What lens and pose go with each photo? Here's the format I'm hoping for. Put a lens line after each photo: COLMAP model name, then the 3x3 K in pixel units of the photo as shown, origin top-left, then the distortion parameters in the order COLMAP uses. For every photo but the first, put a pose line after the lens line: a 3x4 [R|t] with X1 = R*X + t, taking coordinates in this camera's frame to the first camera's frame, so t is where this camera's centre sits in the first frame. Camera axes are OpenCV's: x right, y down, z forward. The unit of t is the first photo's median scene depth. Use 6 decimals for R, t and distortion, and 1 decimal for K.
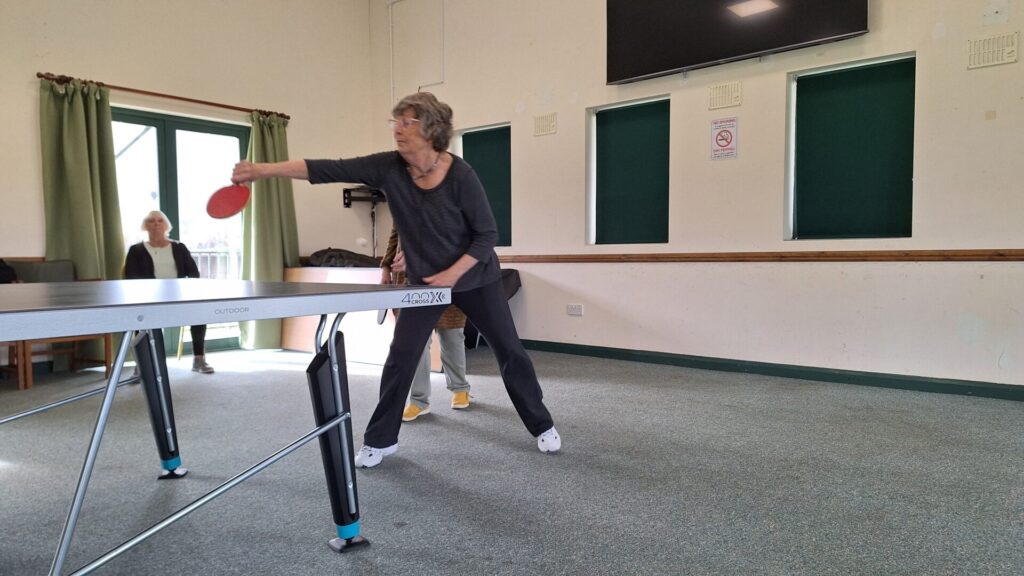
lens RADIAL K [[705.5, 0, 514.1], [0, 705.5, 291.8], [0, 0, 1]] dist [0.070788, -0.083004]
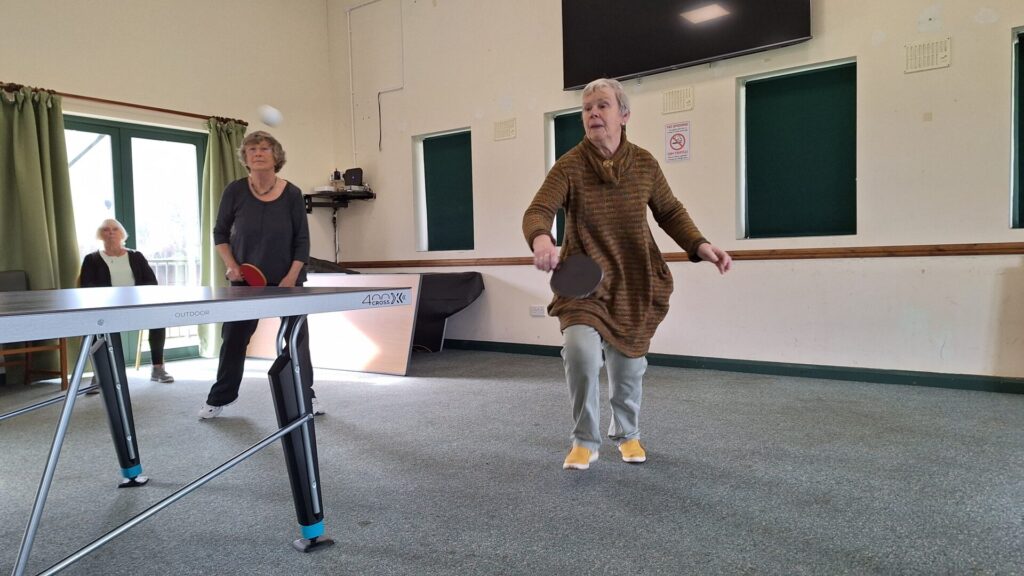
lens RADIAL K [[703.9, 0, 512.0], [0, 703.9, 288.0], [0, 0, 1]] dist [0.075091, -0.087559]
pose [[0.998747, -0.018041, 0.046690, 0.004462], [0.018568, 0.999768, -0.010876, 0.003364], [-0.046483, 0.011729, 0.998850, -0.013473]]
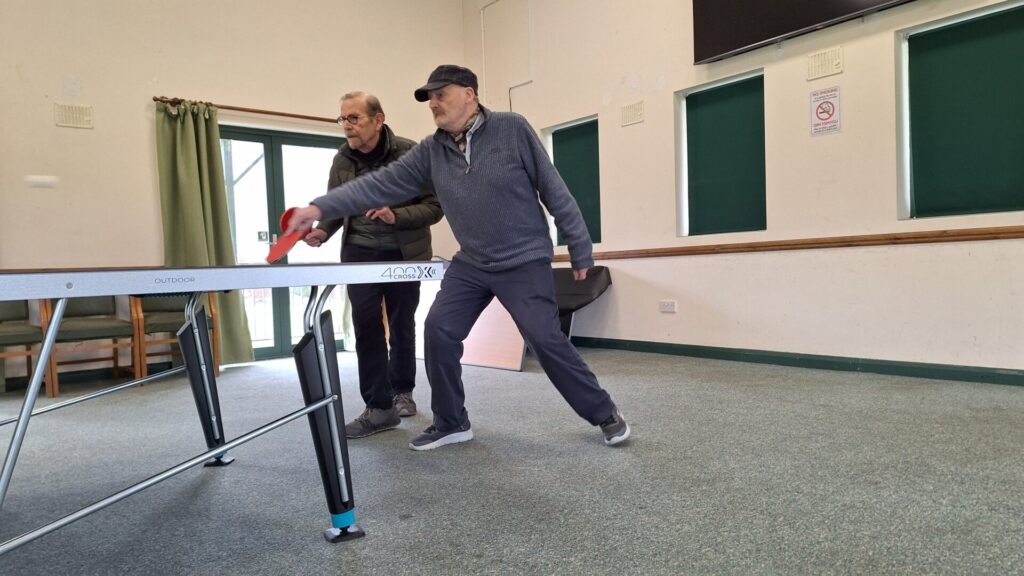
lens RADIAL K [[703.9, 0, 512.0], [0, 703.9, 288.0], [0, 0, 1]] dist [0.075091, -0.087559]
pose [[0.981362, -0.023214, -0.190760, 0.086272], [0.019300, 0.999564, -0.022346, 0.024522], [0.191195, 0.018248, 0.981382, 0.050121]]
